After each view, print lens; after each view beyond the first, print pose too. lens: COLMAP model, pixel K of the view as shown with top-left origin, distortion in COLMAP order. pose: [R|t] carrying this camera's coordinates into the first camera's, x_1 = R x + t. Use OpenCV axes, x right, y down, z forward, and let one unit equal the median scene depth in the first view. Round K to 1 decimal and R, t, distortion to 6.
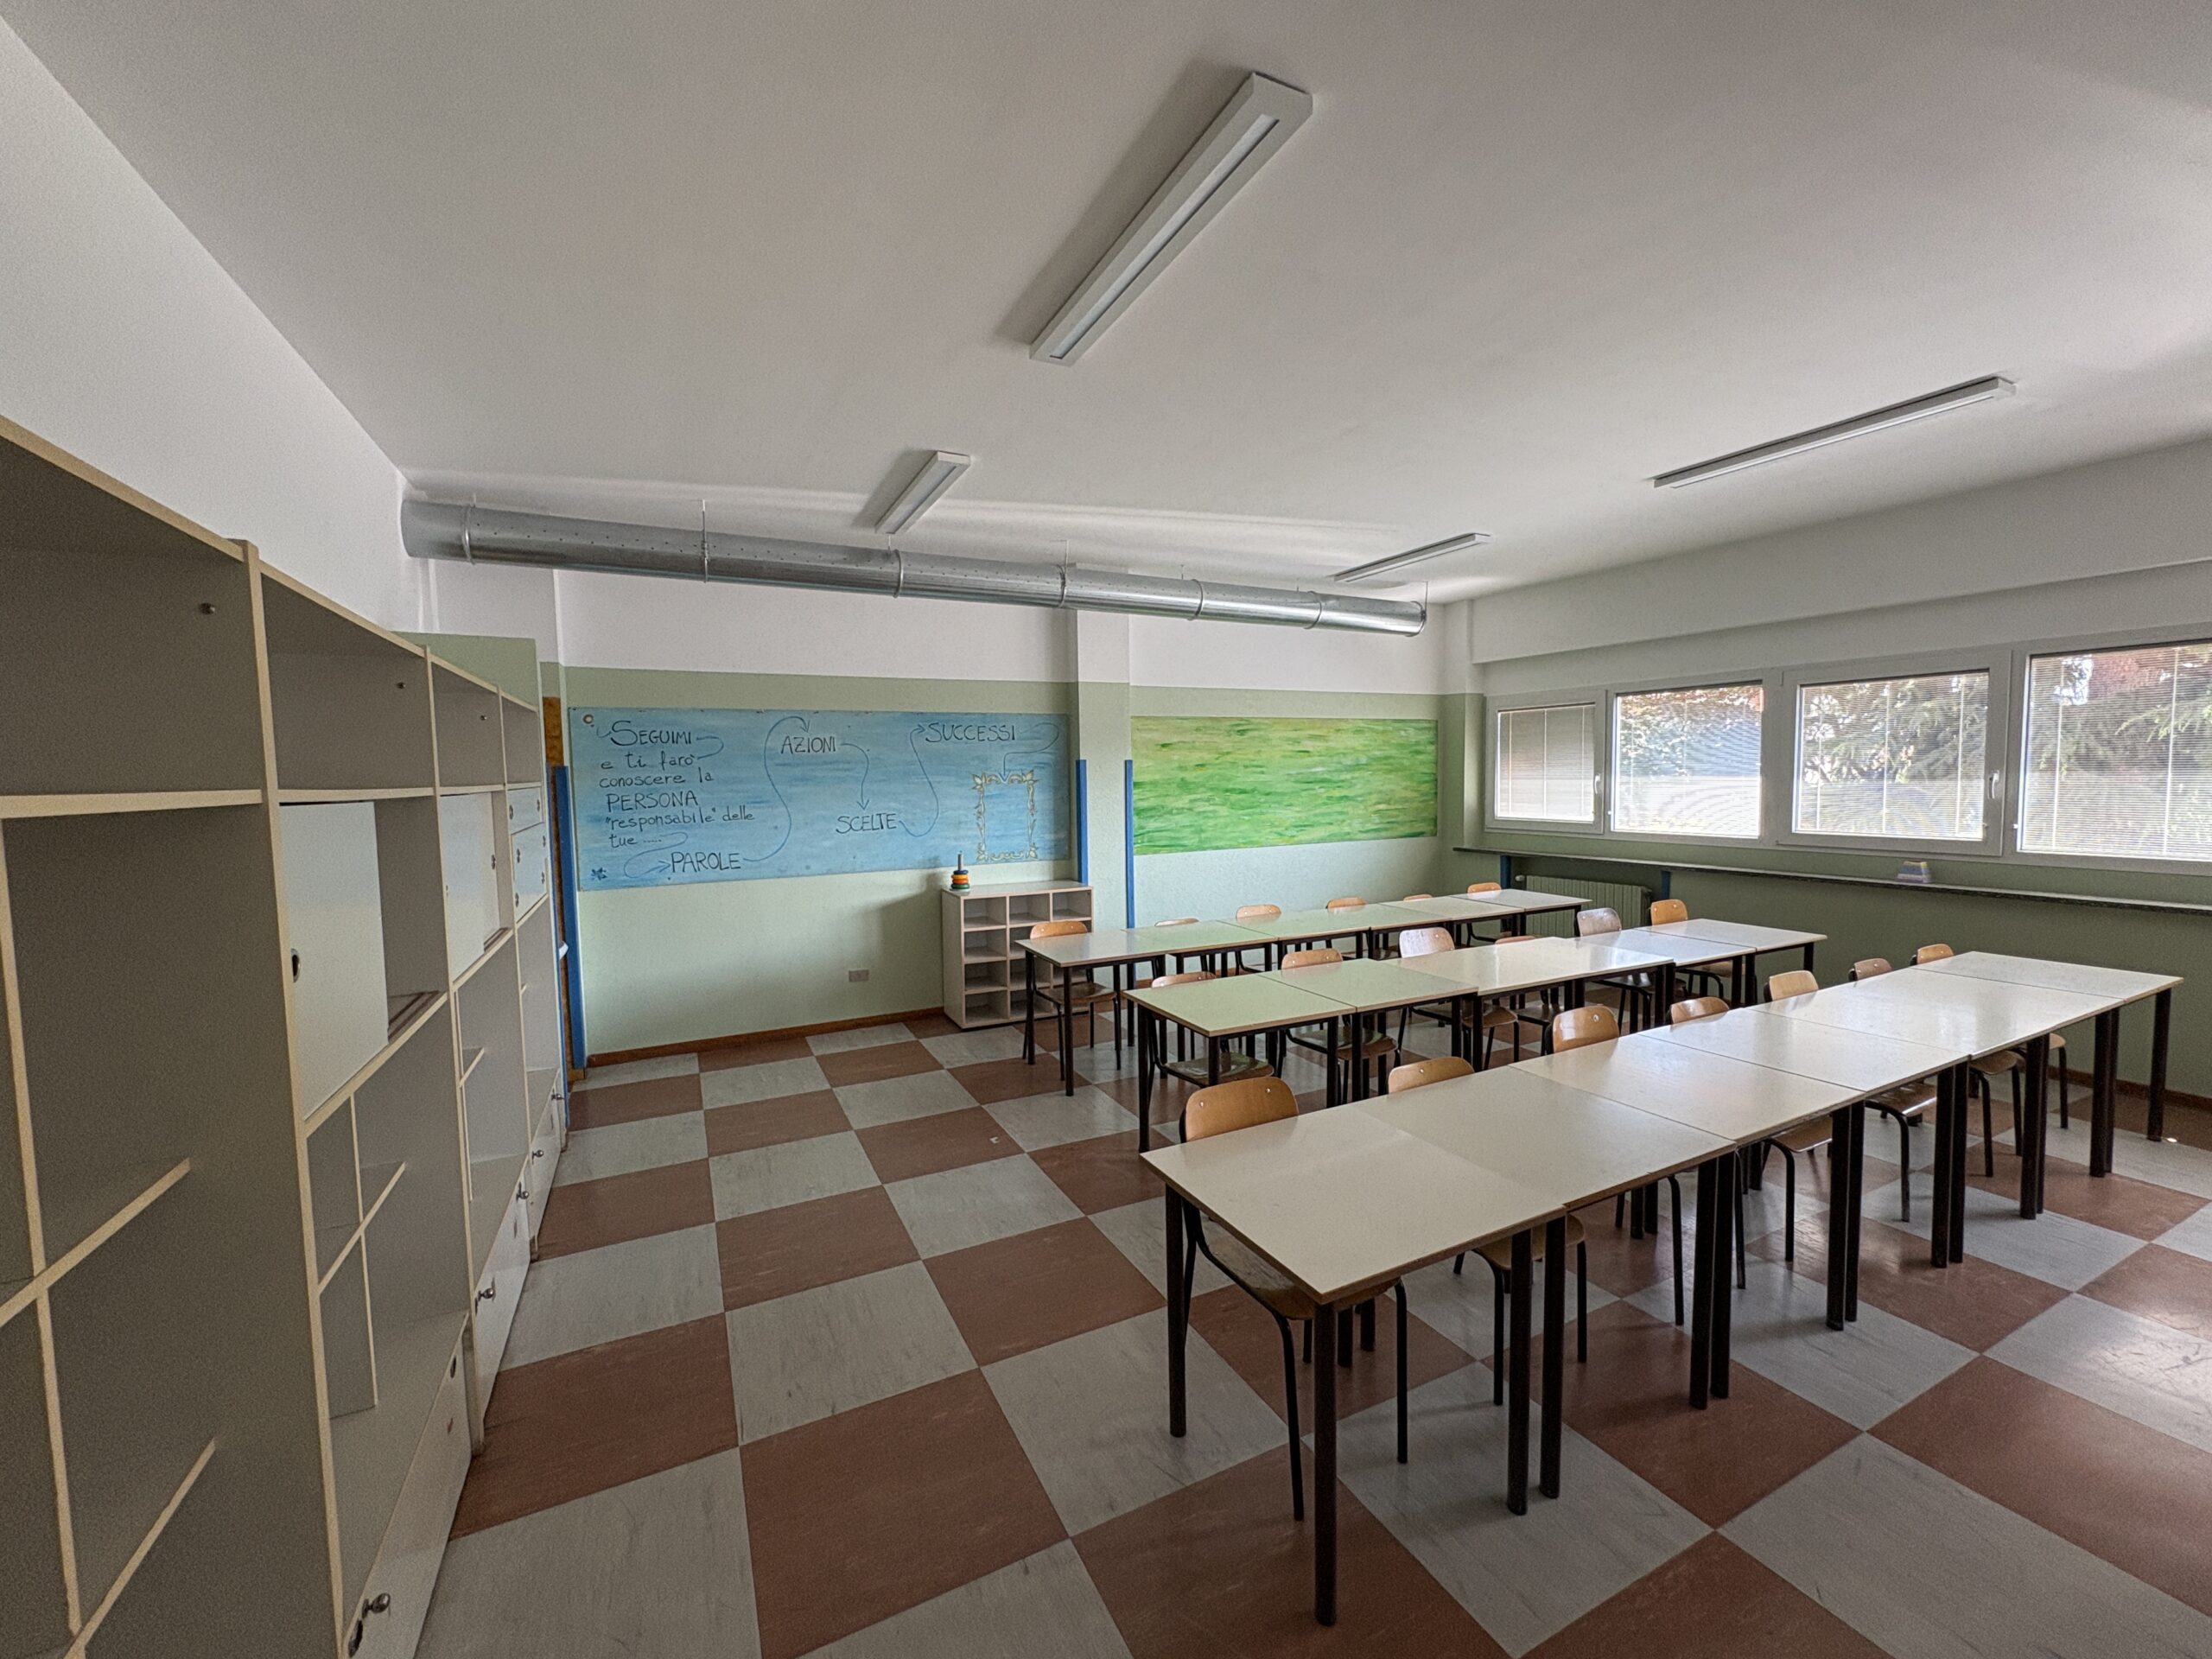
lens RADIAL K [[891.0, 0, 1105.5], [0, 891.0, 825.3], [0, 0, 1]] dist [0.000476, 0.000019]
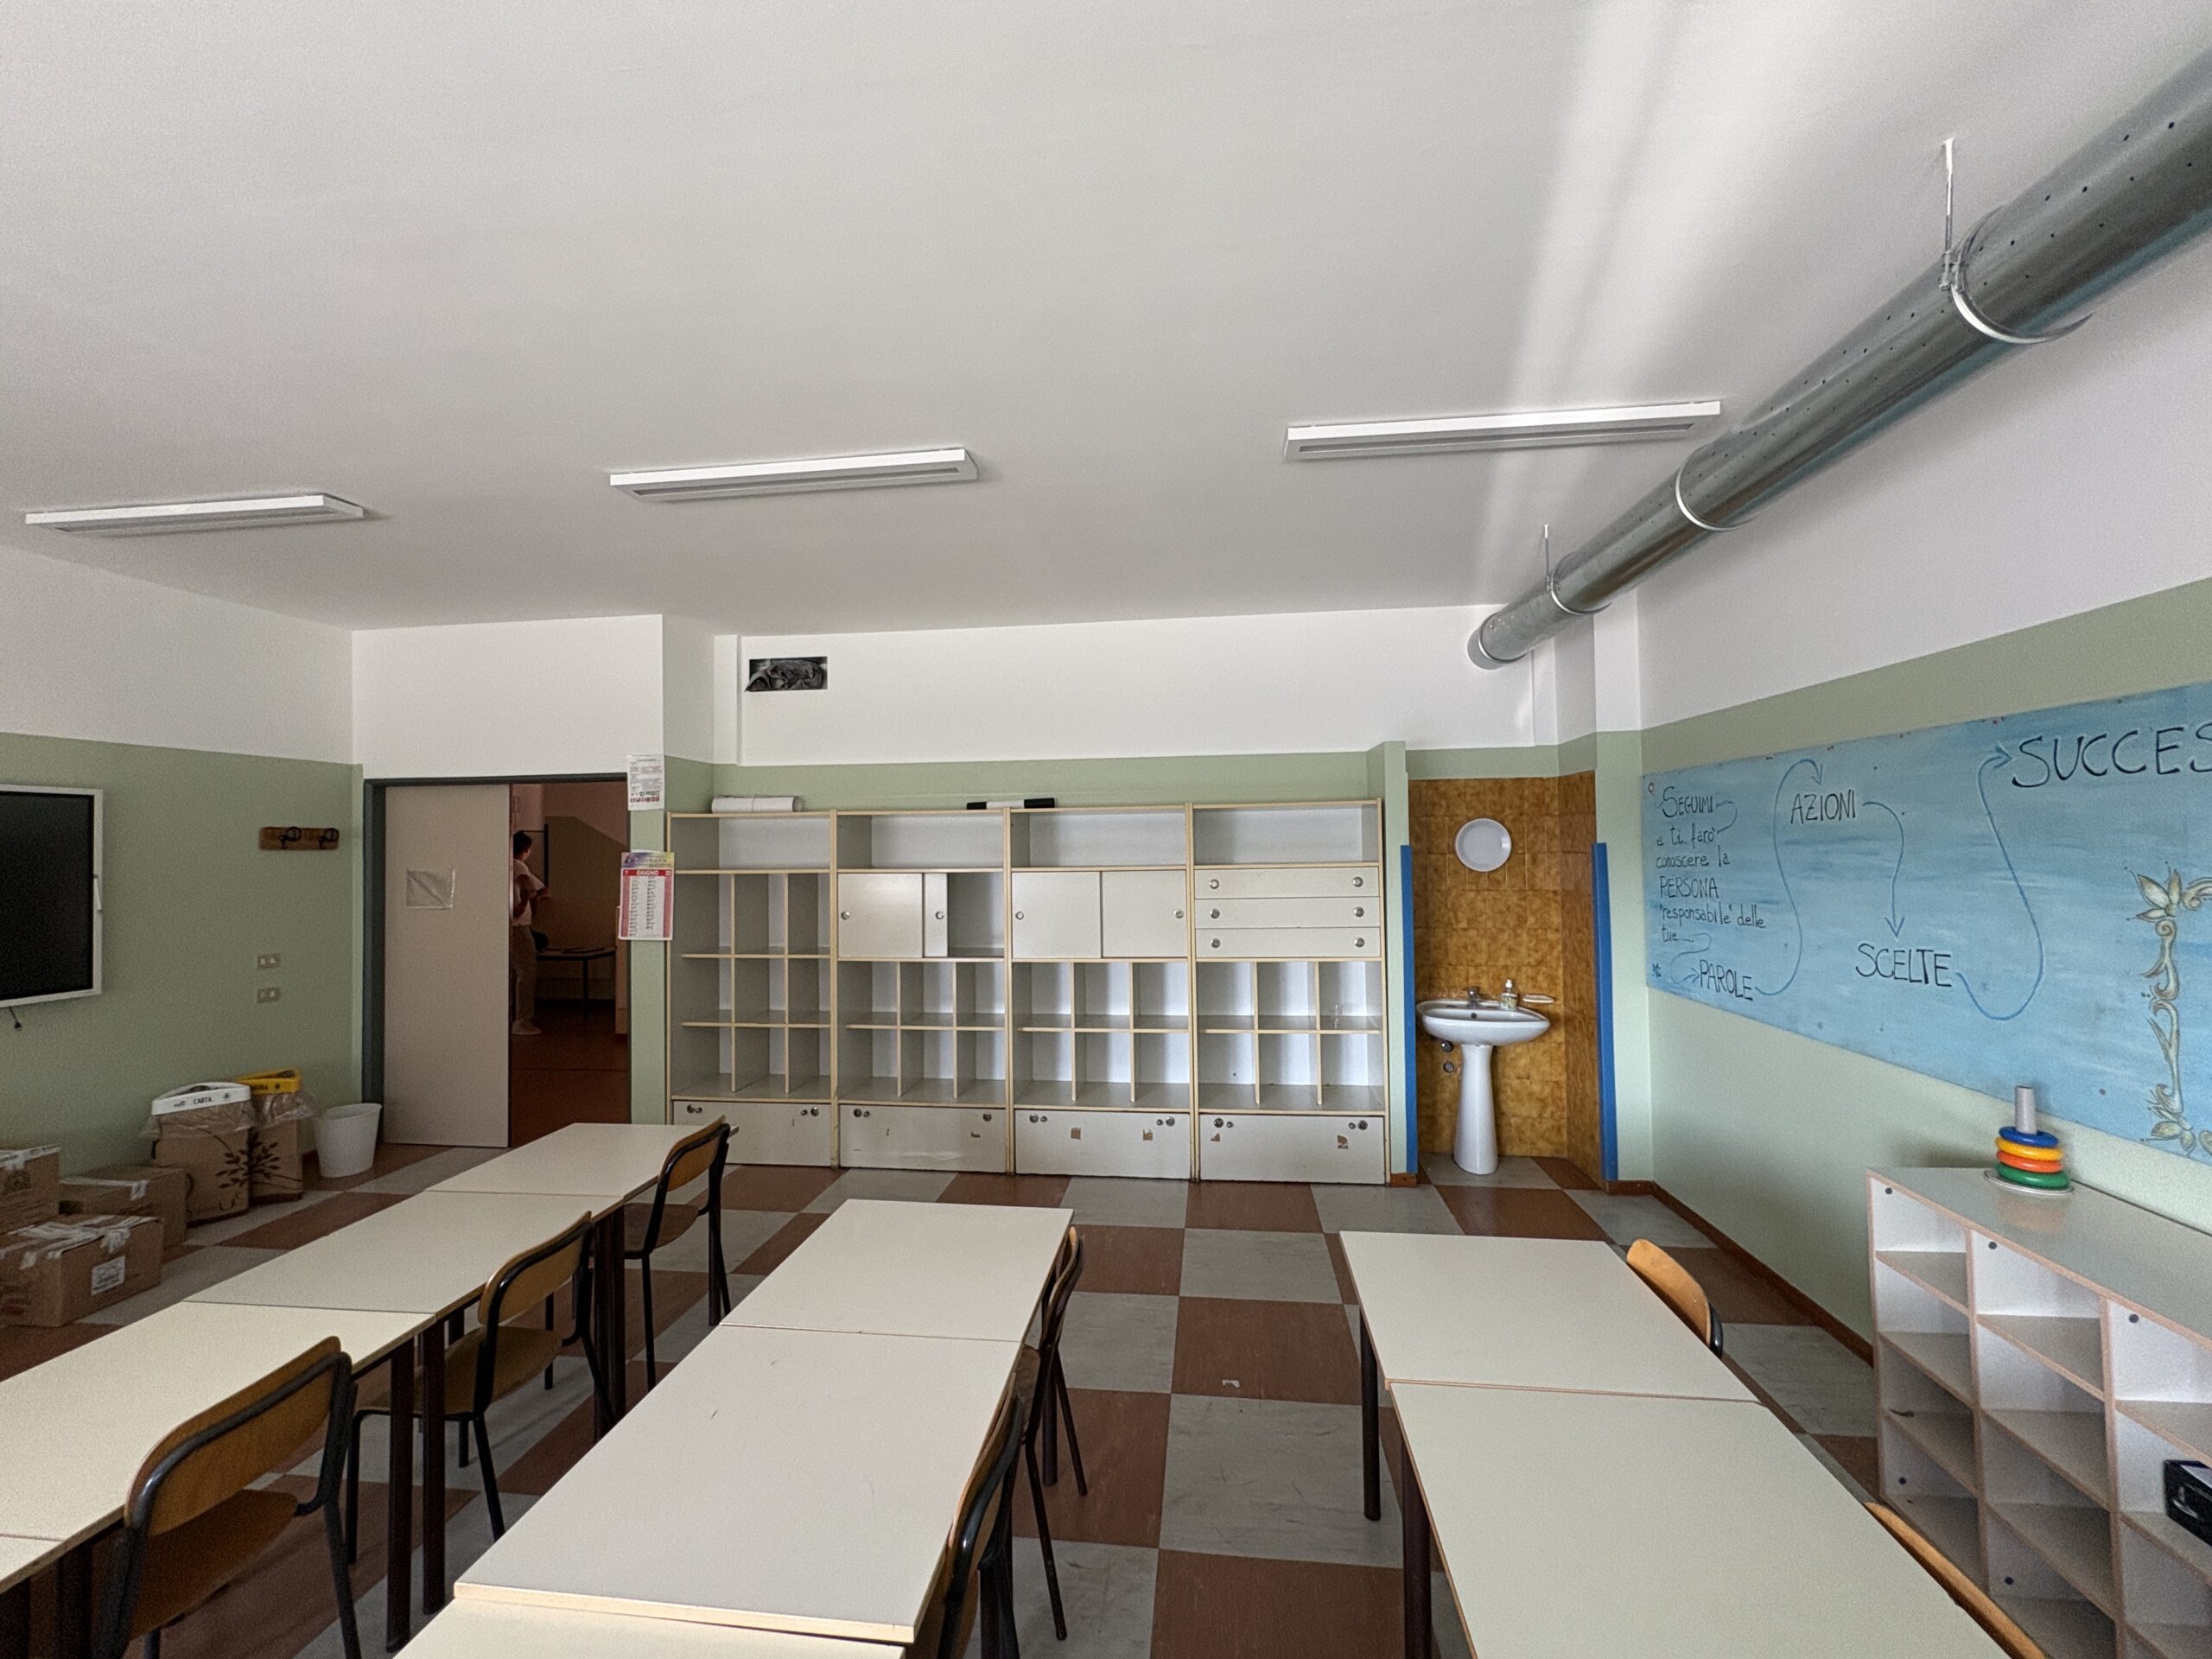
lens RADIAL K [[891.0, 0, 1102.2], [0, 891.0, 822.7], [0, 0, 1]] dist [0.000476, 0.000019]
pose [[-0.548527, -0.003154, -0.836127, 0.381915], [-0.037783, 0.999065, 0.021019, -0.074808], [0.835278, 0.043120, -0.548134, 0.922829]]
